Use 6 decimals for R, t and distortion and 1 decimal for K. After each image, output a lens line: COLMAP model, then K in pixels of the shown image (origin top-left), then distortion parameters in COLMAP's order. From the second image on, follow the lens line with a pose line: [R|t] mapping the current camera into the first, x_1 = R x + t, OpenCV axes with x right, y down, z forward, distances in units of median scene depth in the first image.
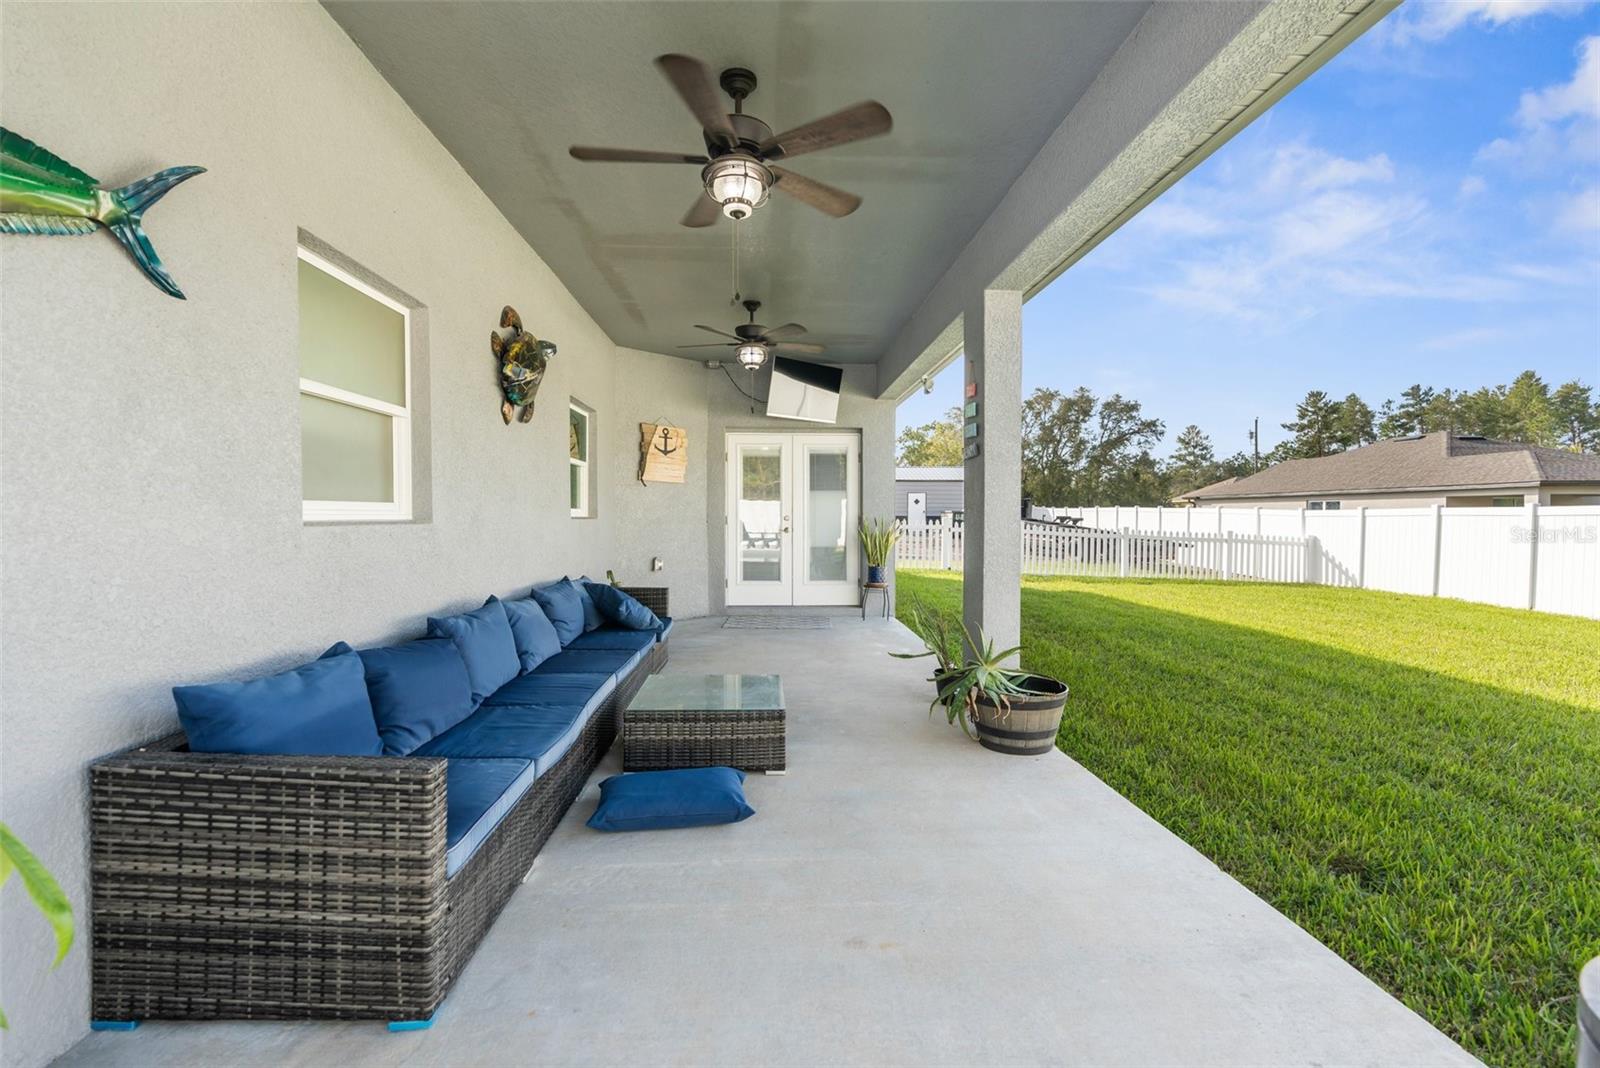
lens RADIAL K [[736.3, 0, 800.0], [0, 736.3, 534.0], [0, 0, 1]] dist [0.000284, 0.000289]
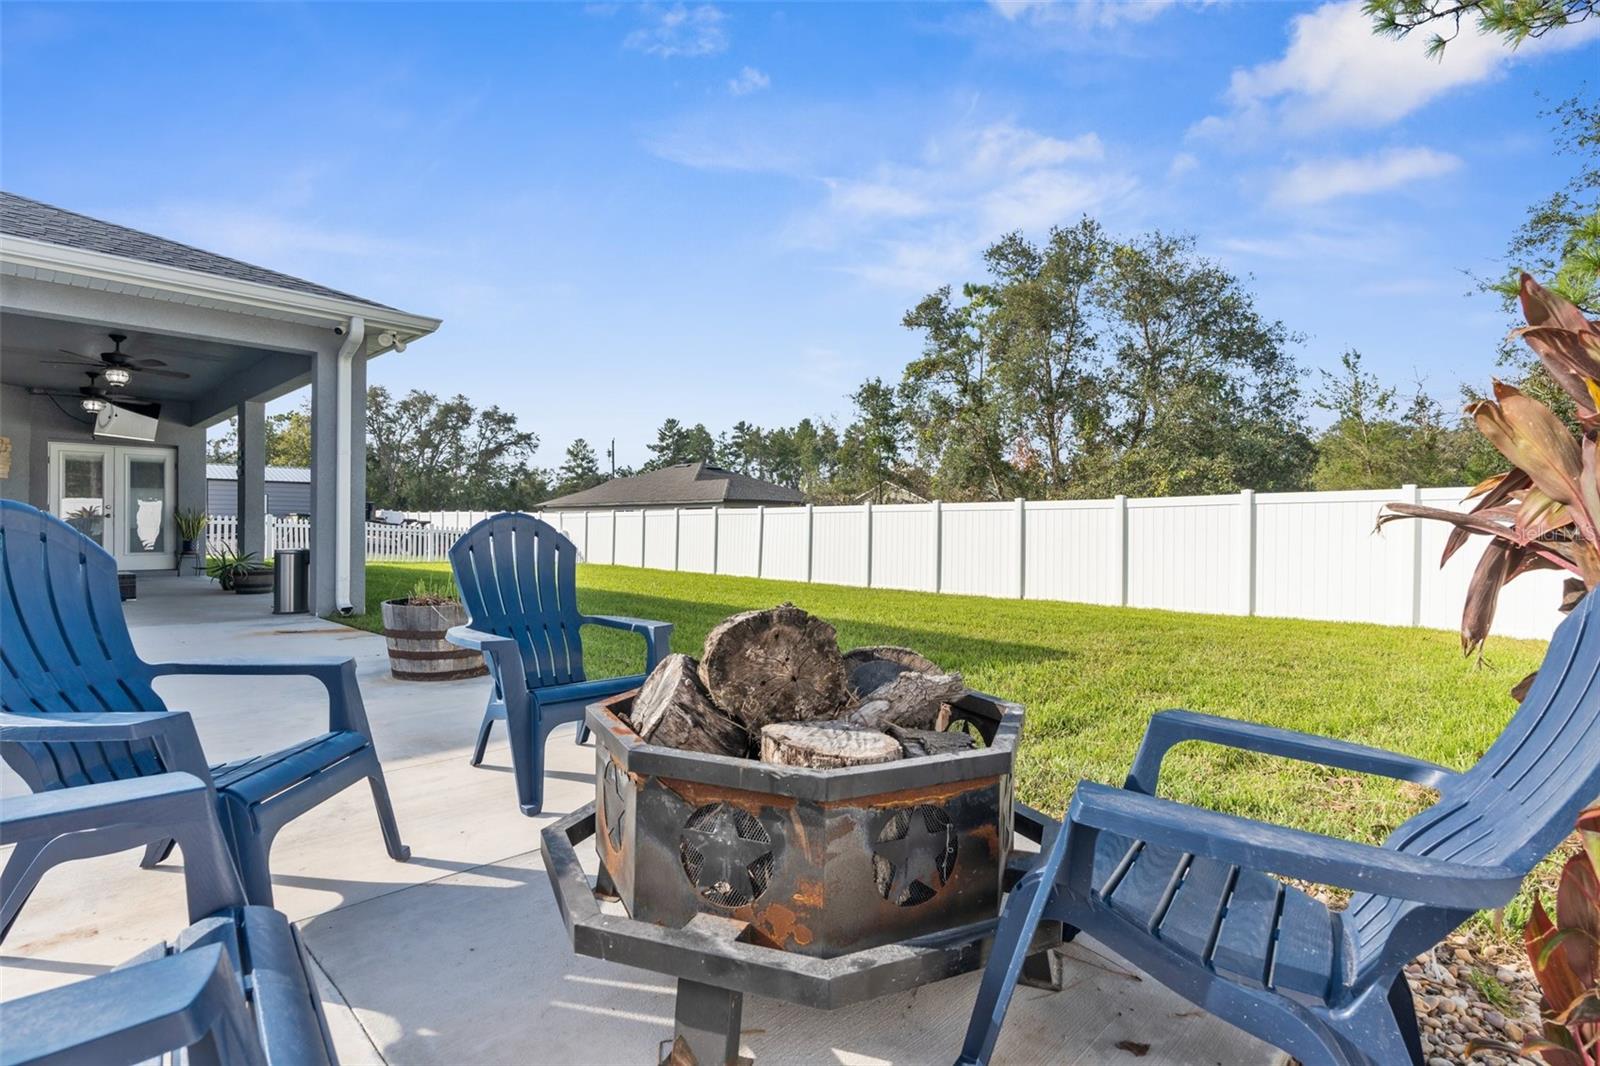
lens RADIAL K [[794.4, 0, 797.0], [0, 794.4, 524.0], [0, 0, 1]] dist [0.002437, 0.000959]
pose [[0.737988, 0.006371, 0.674784, -0.008018], [0.011634, 0.999687, -0.022161, 0.006405], [-0.674714, 0.024205, 0.737682, -0.106598]]
